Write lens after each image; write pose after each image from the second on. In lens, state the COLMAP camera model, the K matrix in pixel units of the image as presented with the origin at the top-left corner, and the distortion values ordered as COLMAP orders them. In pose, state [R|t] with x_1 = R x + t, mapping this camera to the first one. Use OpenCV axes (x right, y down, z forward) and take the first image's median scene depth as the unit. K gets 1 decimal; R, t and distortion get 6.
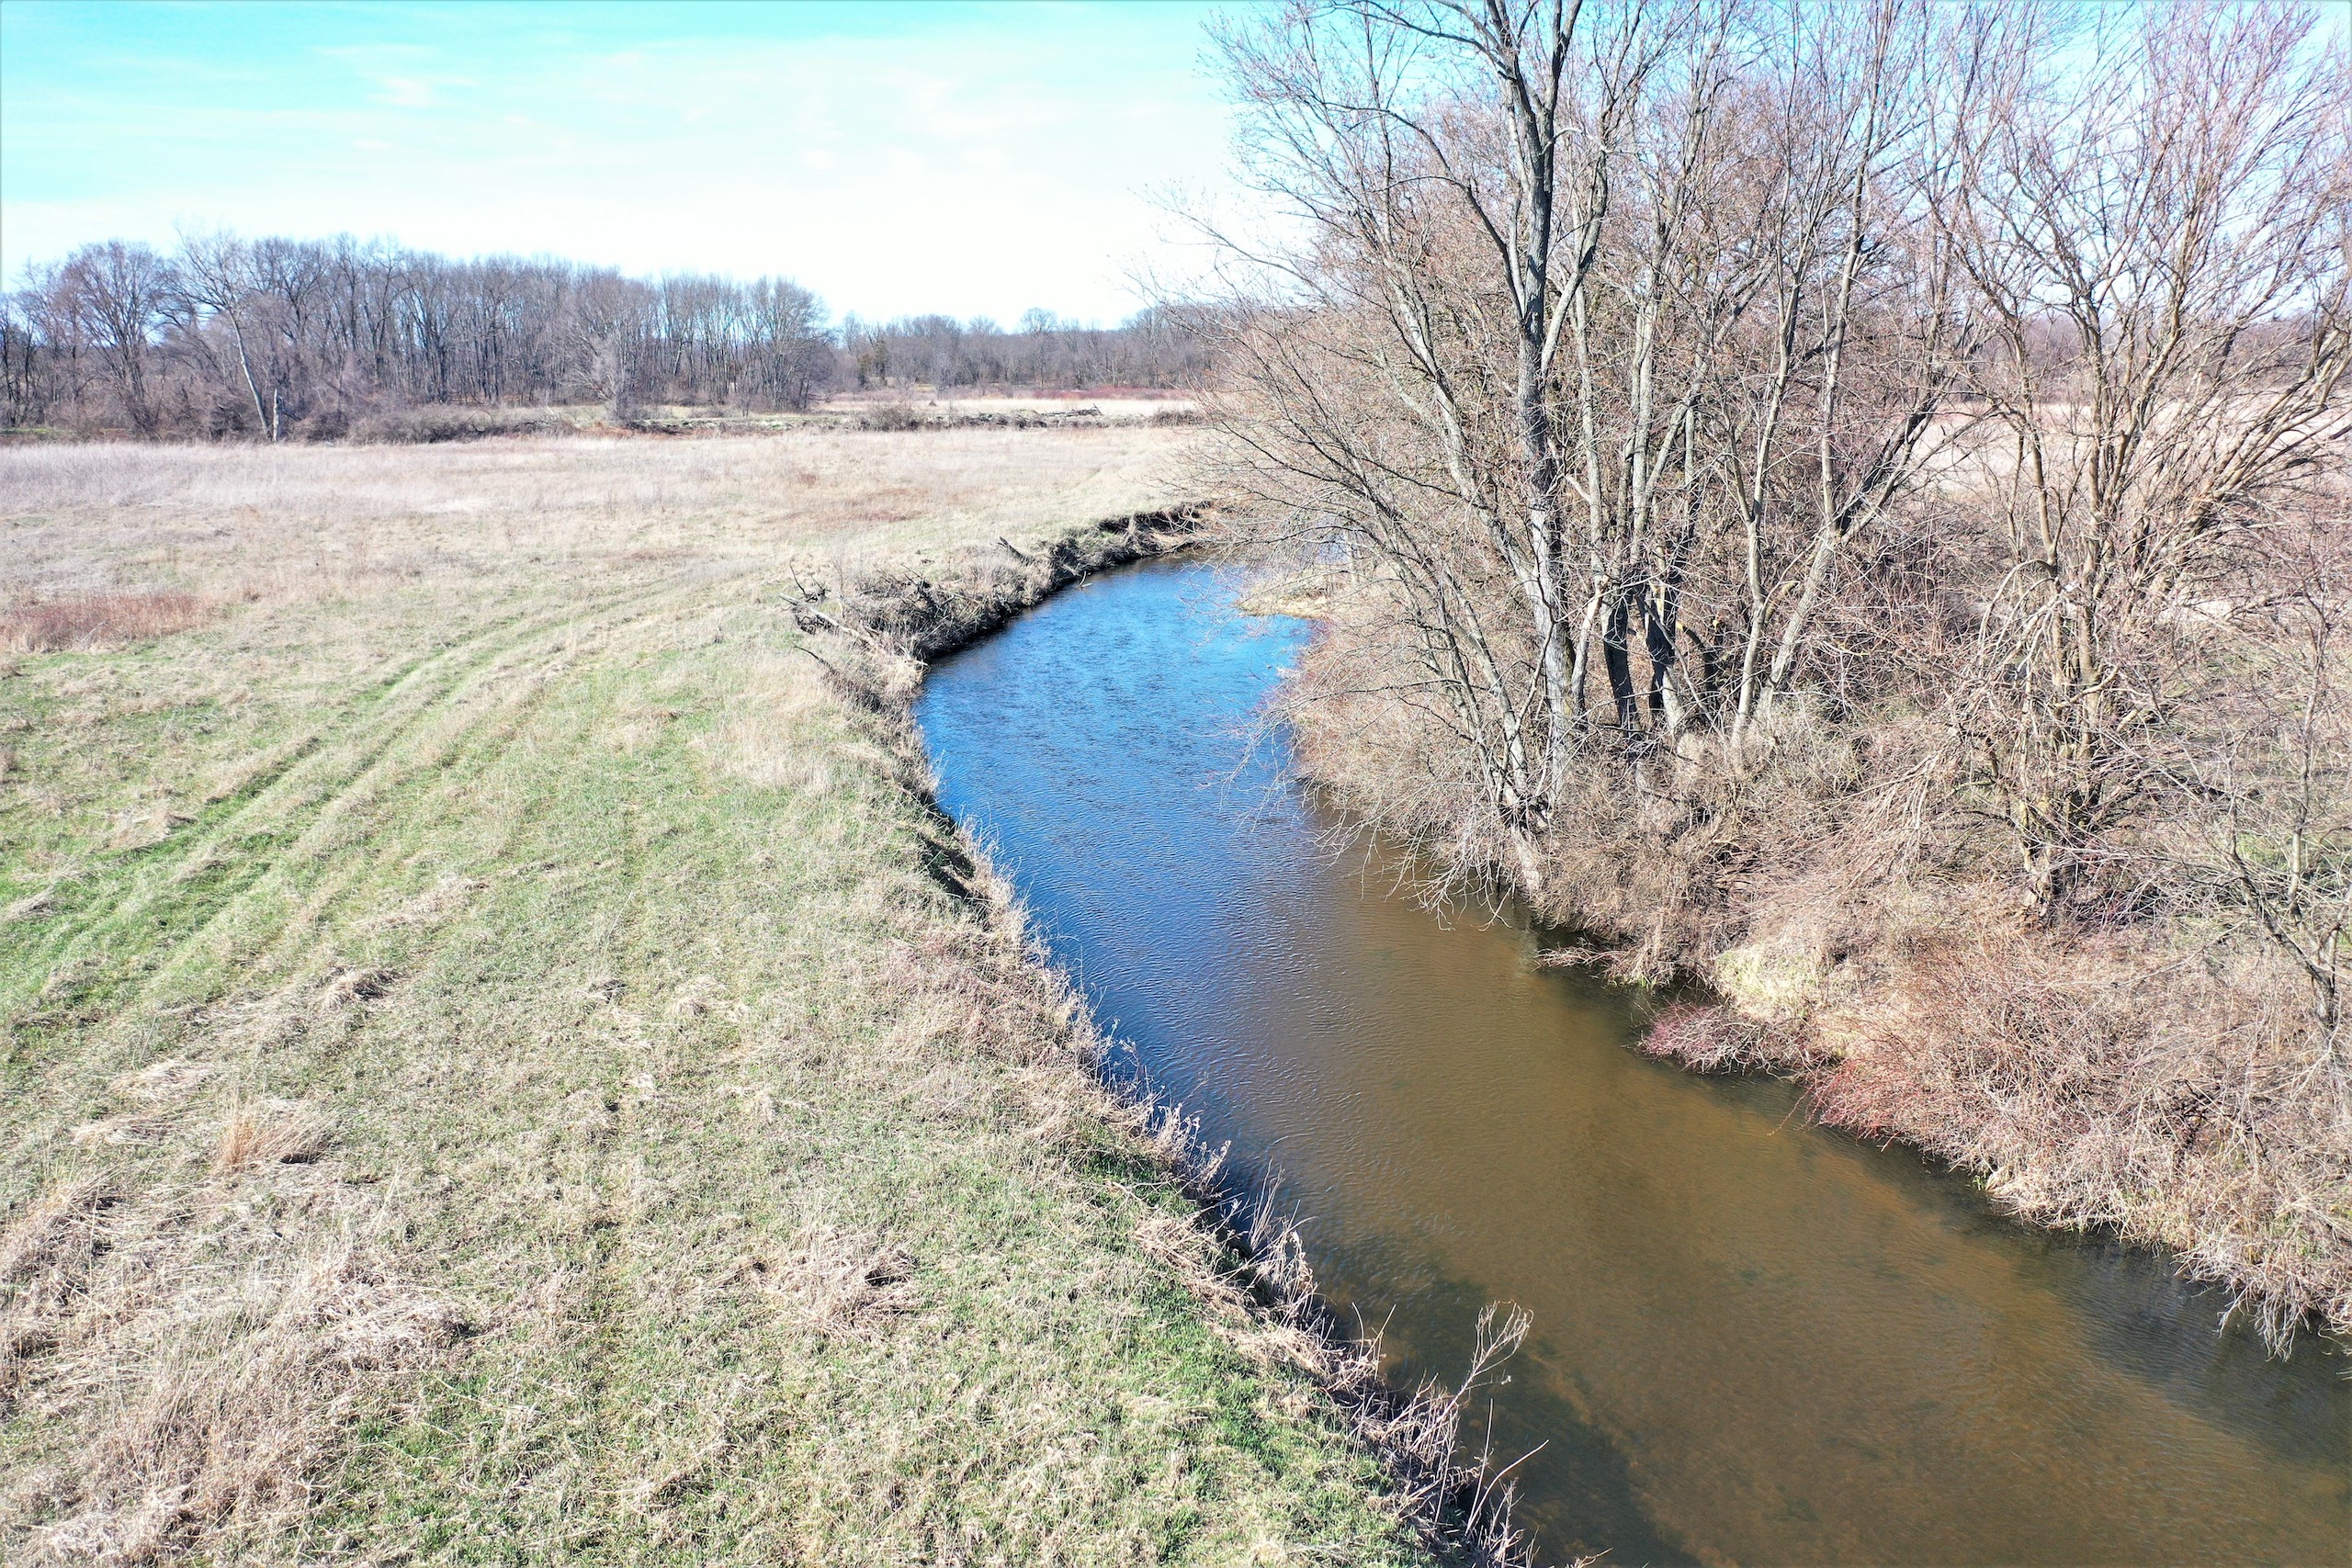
lens RADIAL K [[1864.9, 0, 1181.5], [0, 1864.9, 778.6], [0, 0, 1]] dist [0.007559, -0.005388]
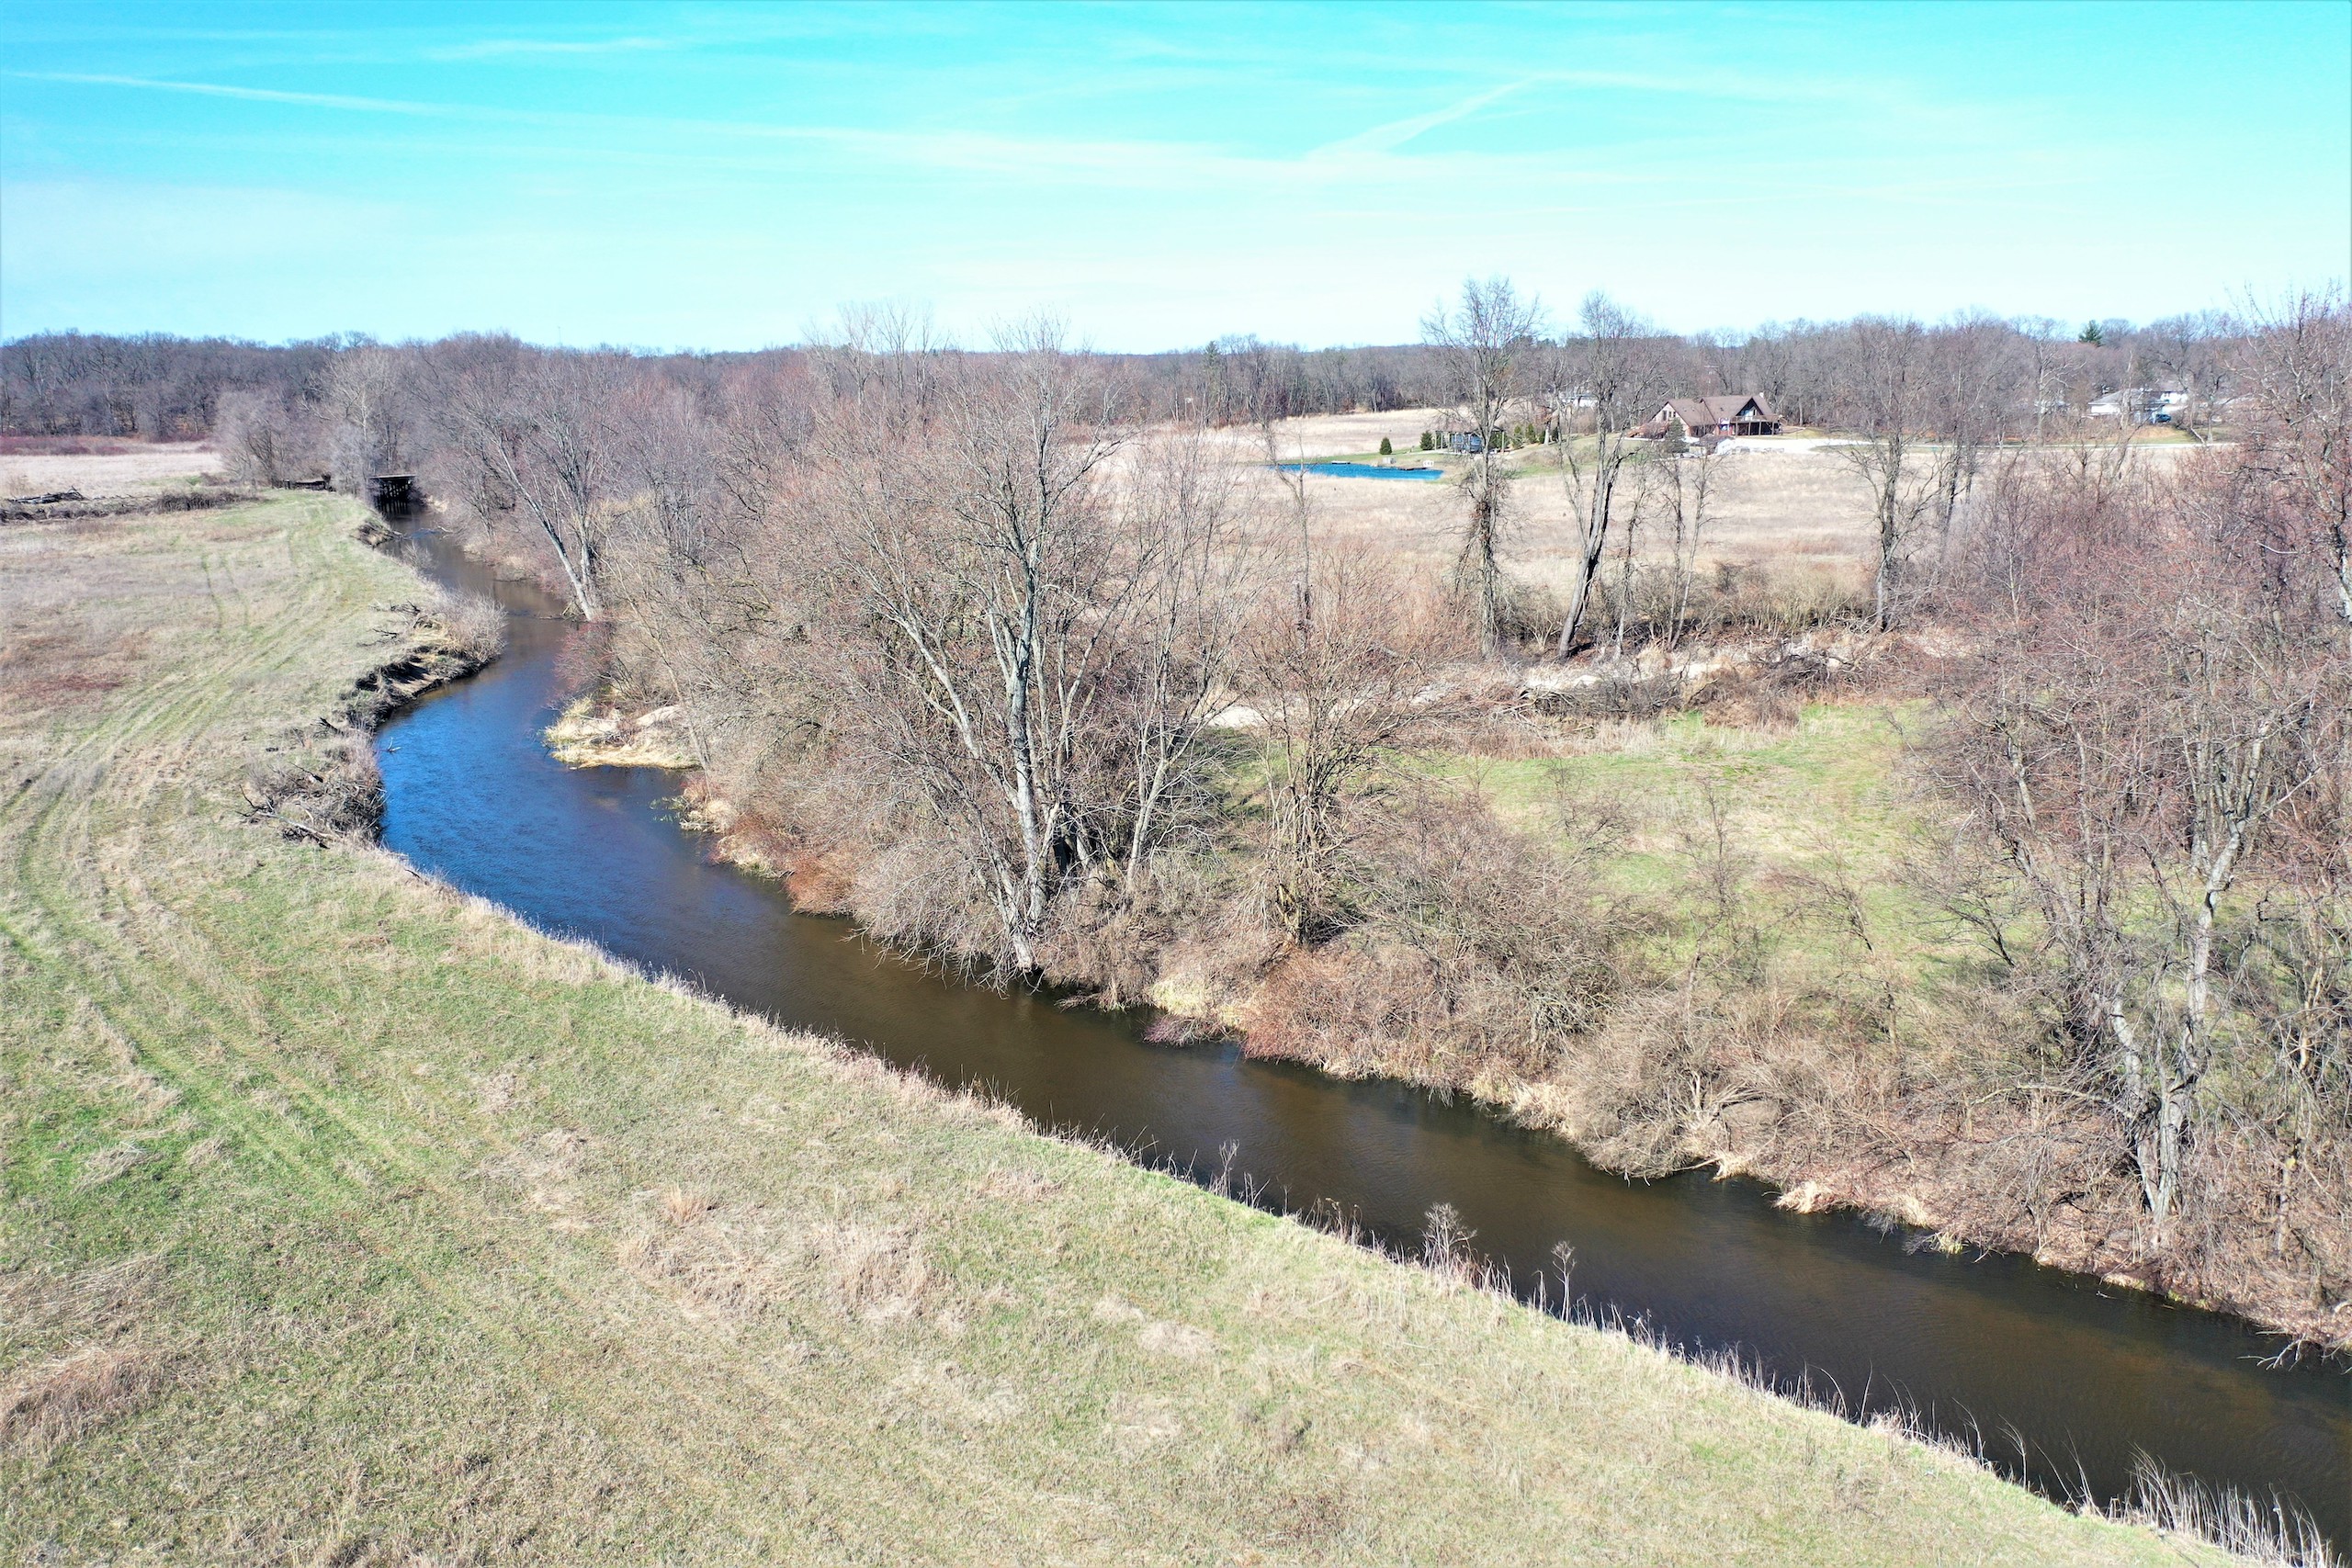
lens RADIAL K [[1869.7, 0, 1182.8], [0, 1869.7, 754.3], [0, 0, 1]] dist [-0.003999, 0.004616]
pose [[0.852818, -0.108332, 0.510848, -0.635065], [0.117607, 0.992958, 0.014233, -0.166243], [-0.508793, 0.047941, 0.859553, -0.685628]]
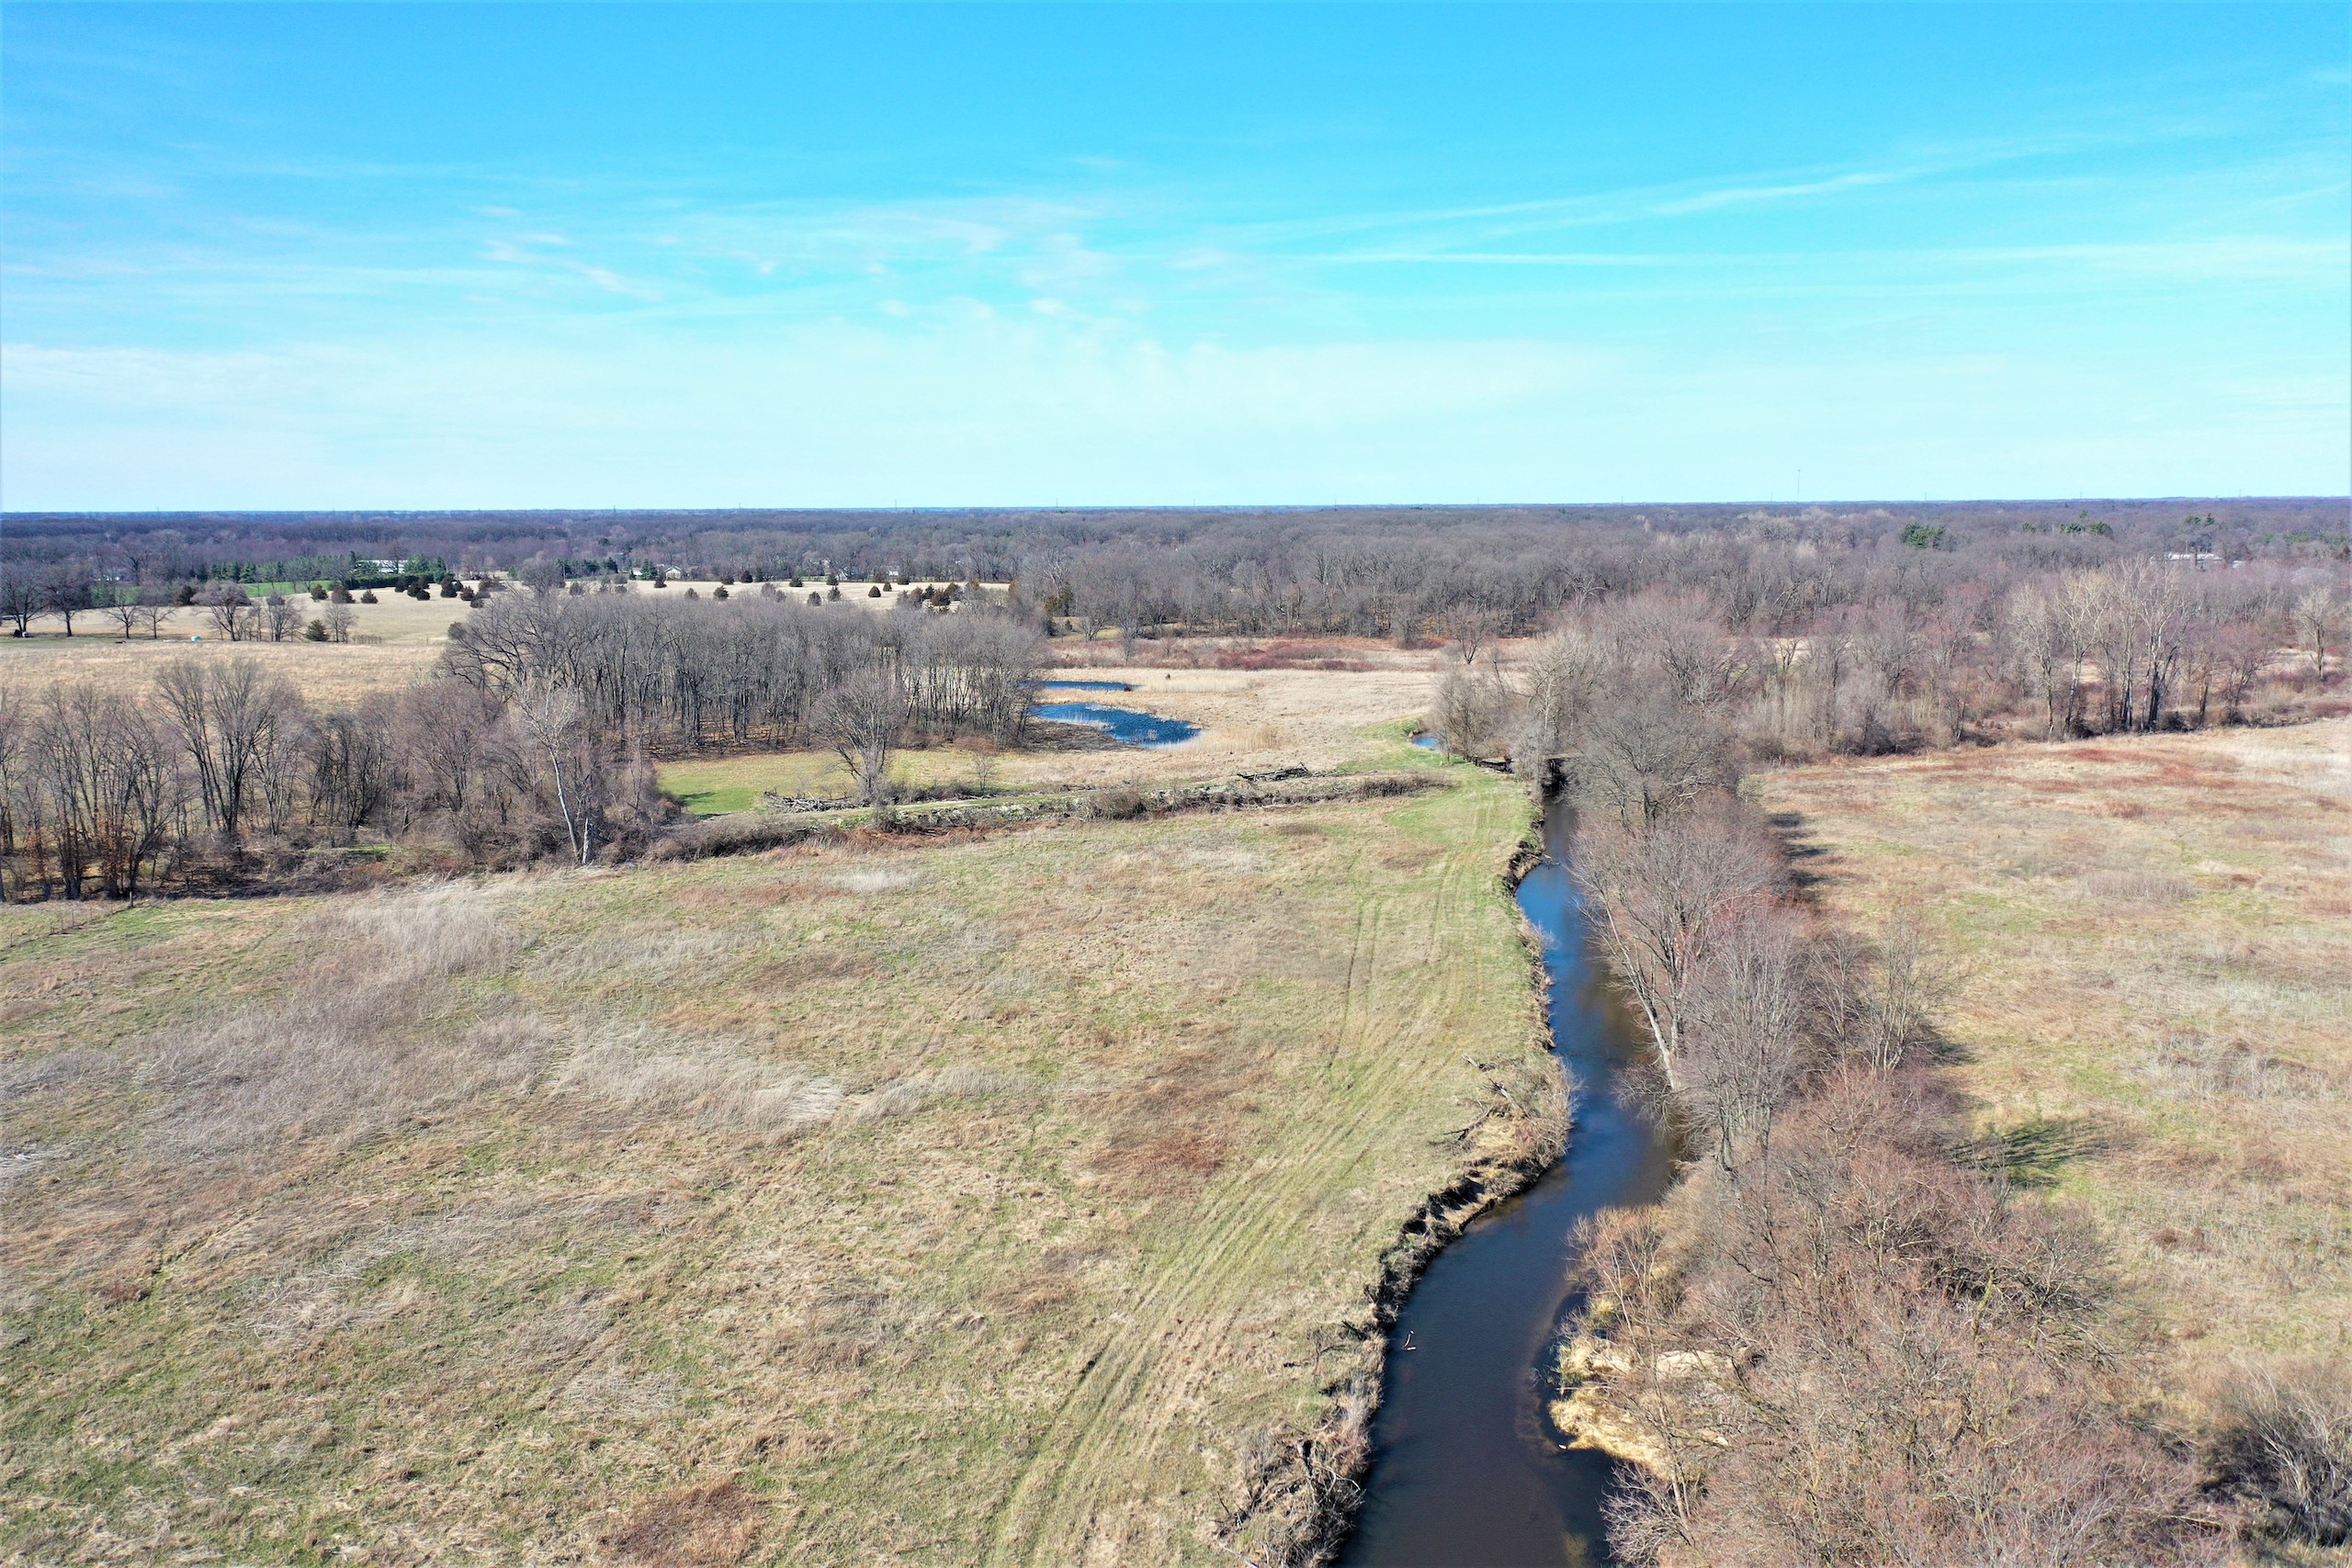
lens RADIAL K [[1864.9, 0, 1181.5], [0, 1864.9, 778.6], [0, 0, 1]] dist [0.007559, -0.005388]
pose [[0.996738, 0.008772, -0.080230, -0.288862], [-0.015236, 0.996653, -0.080315, -1.013600], [0.079257, 0.081275, 0.993535, -0.548112]]
